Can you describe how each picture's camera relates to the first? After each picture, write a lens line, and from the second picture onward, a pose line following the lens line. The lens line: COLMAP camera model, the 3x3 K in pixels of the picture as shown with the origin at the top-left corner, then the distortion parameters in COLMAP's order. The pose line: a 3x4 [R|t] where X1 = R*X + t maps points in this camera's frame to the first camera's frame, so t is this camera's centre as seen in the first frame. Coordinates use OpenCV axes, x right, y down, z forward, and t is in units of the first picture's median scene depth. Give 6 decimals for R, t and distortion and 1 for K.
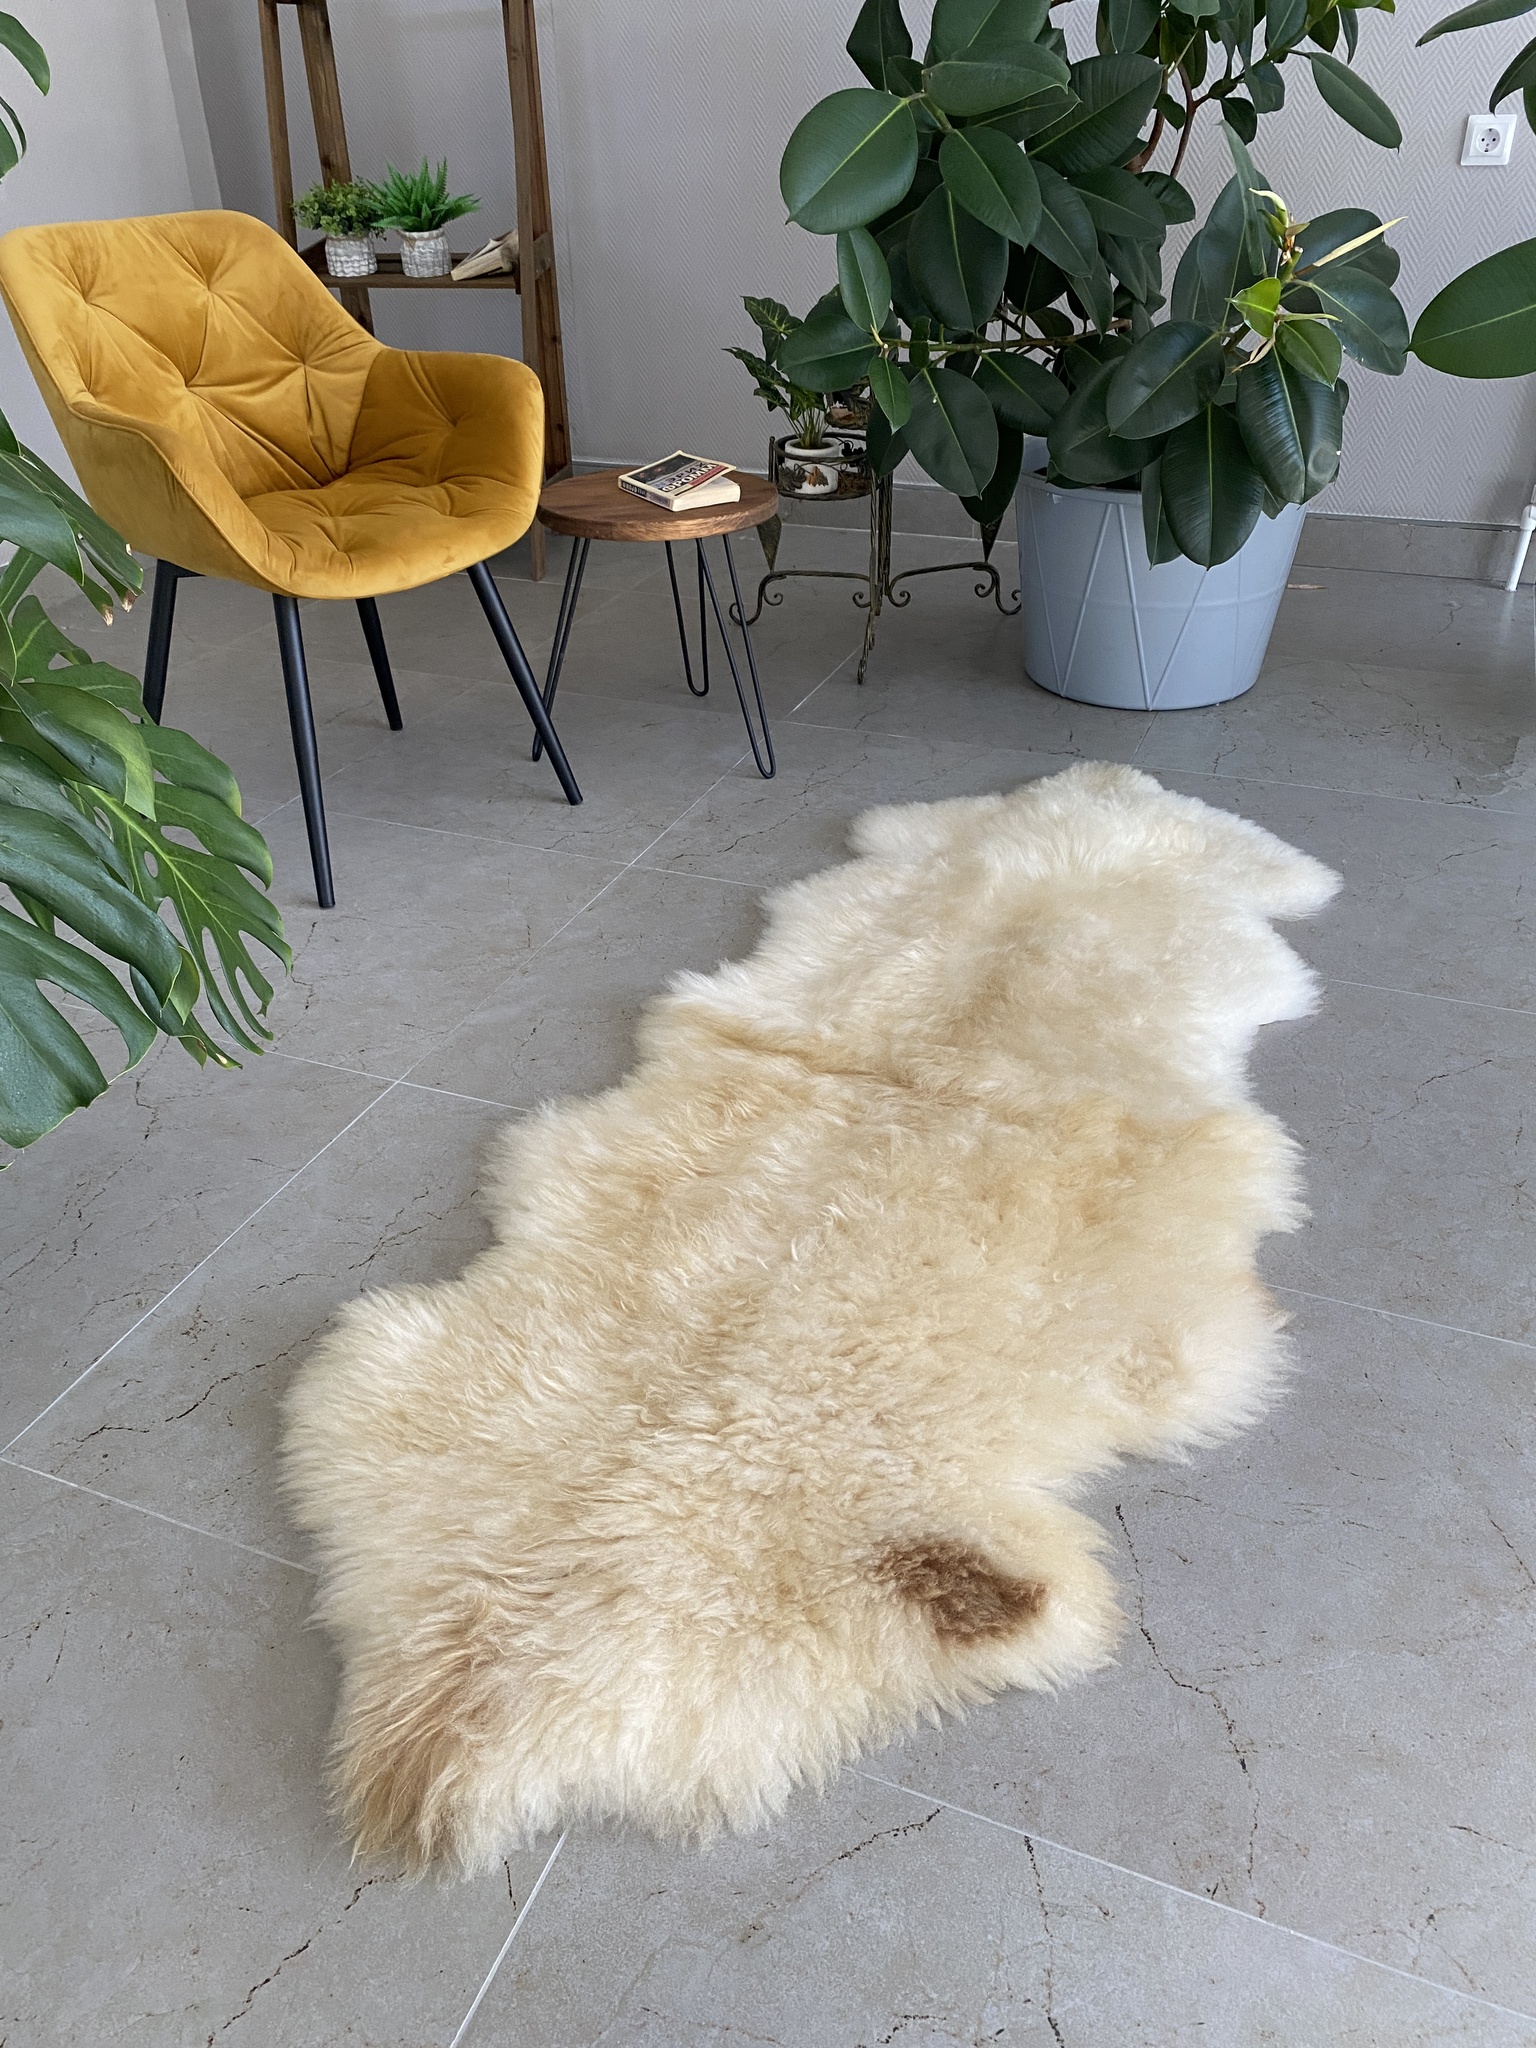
lens RADIAL K [[1472.0, 0, 699.0], [0, 1472.0, 998.2], [0, 0, 1]] dist [0.043425, -0.054500]
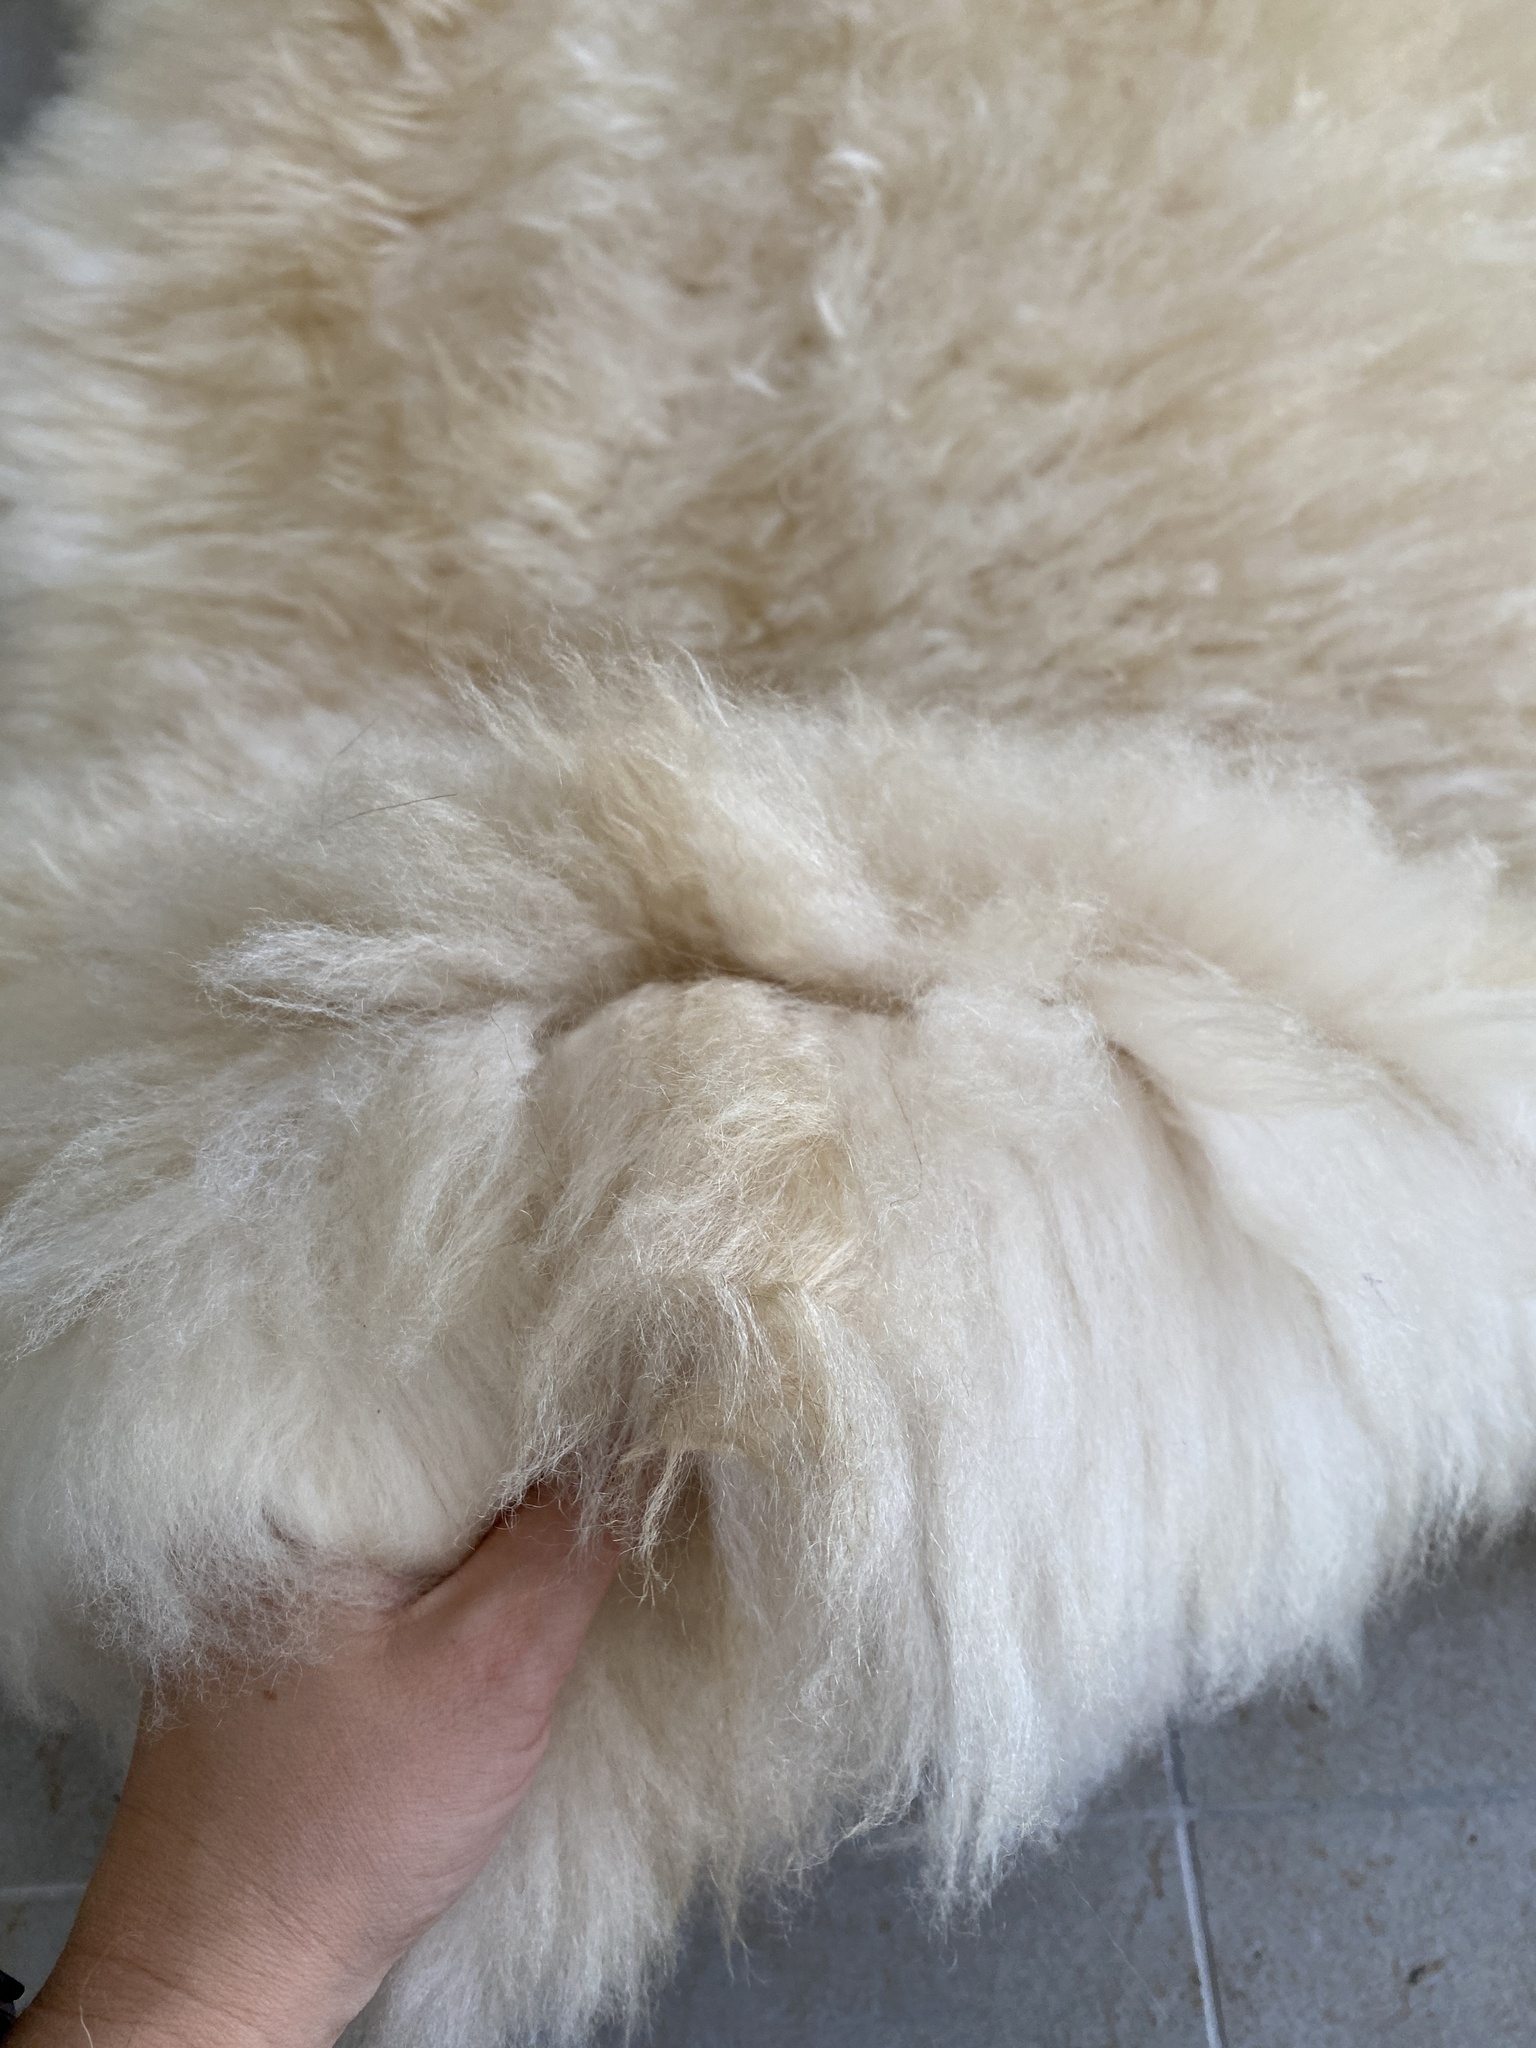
lens RADIAL K [[1472.0, 0, 699.0], [0, 1472.0, 998.2], [0, 0, 1]] dist [0.043425, -0.054500]
pose [[0.892929, -0.428944, 0.136691, -0.068048], [0.298133, 0.790915, 0.534388, 0.097582], [-0.337334, -0.436418, 0.834113, 0.606577]]
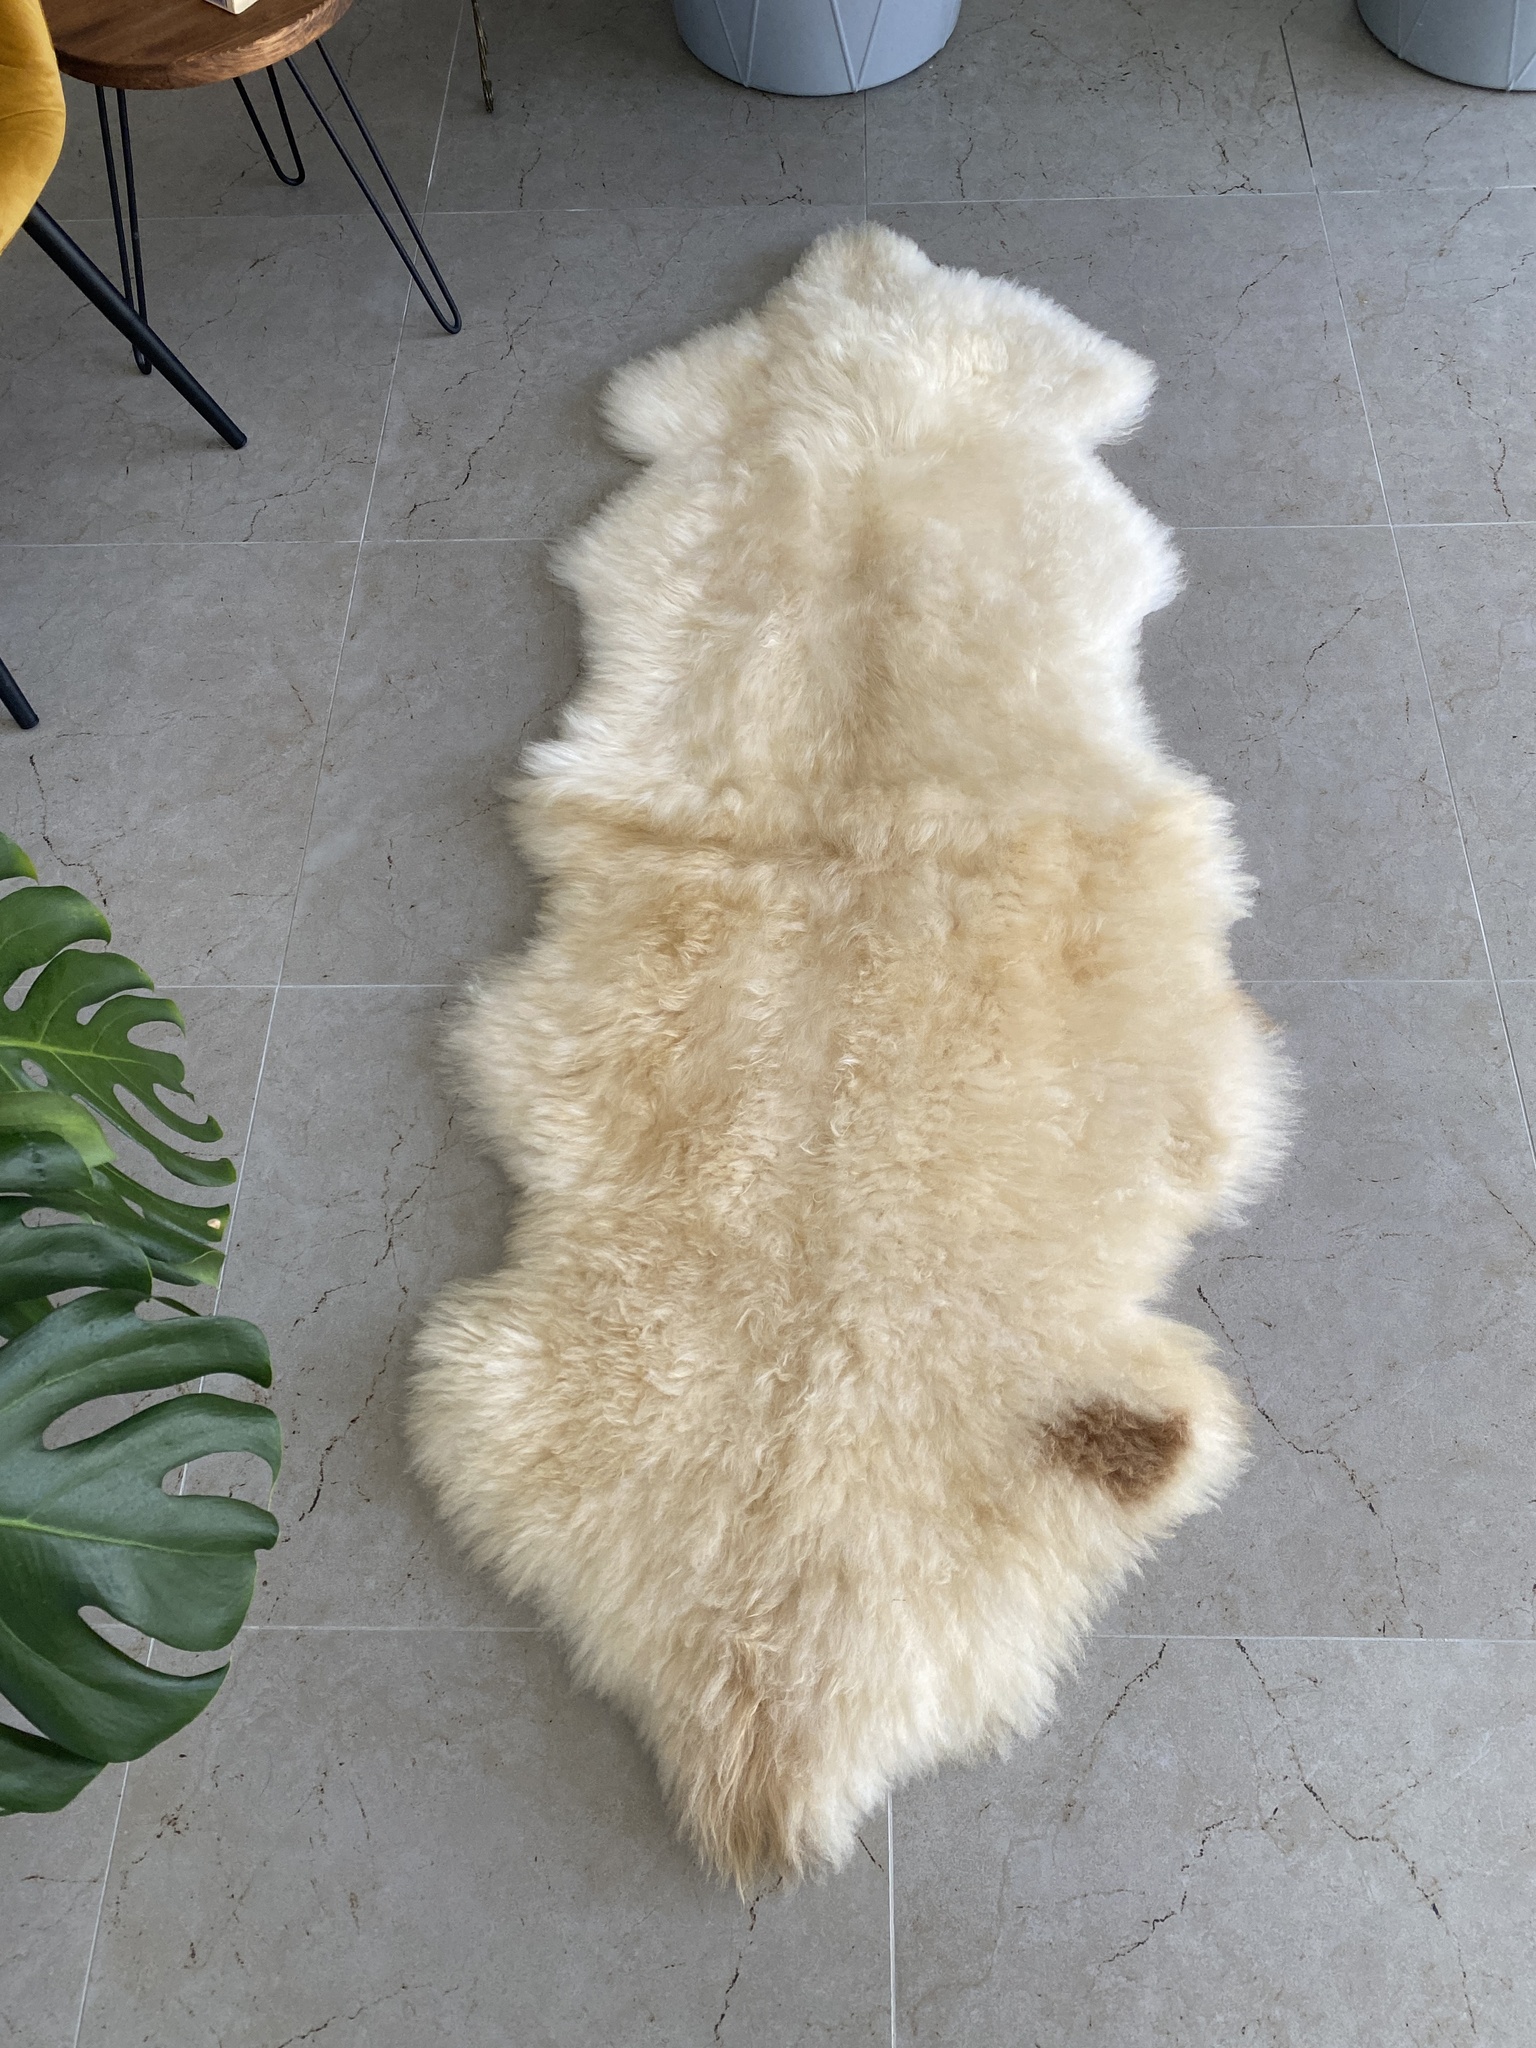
lens RADIAL K [[1472.0, 0, 699.0], [0, 1472.0, 998.2], [0, 0, 1]] dist [0.043425, -0.054500]
pose [[0.927748, -0.338636, 0.156876, -0.132671], [0.218409, 0.833488, 0.507539, -0.387094], [-0.302625, -0.436605, 0.847227, 0.210417]]
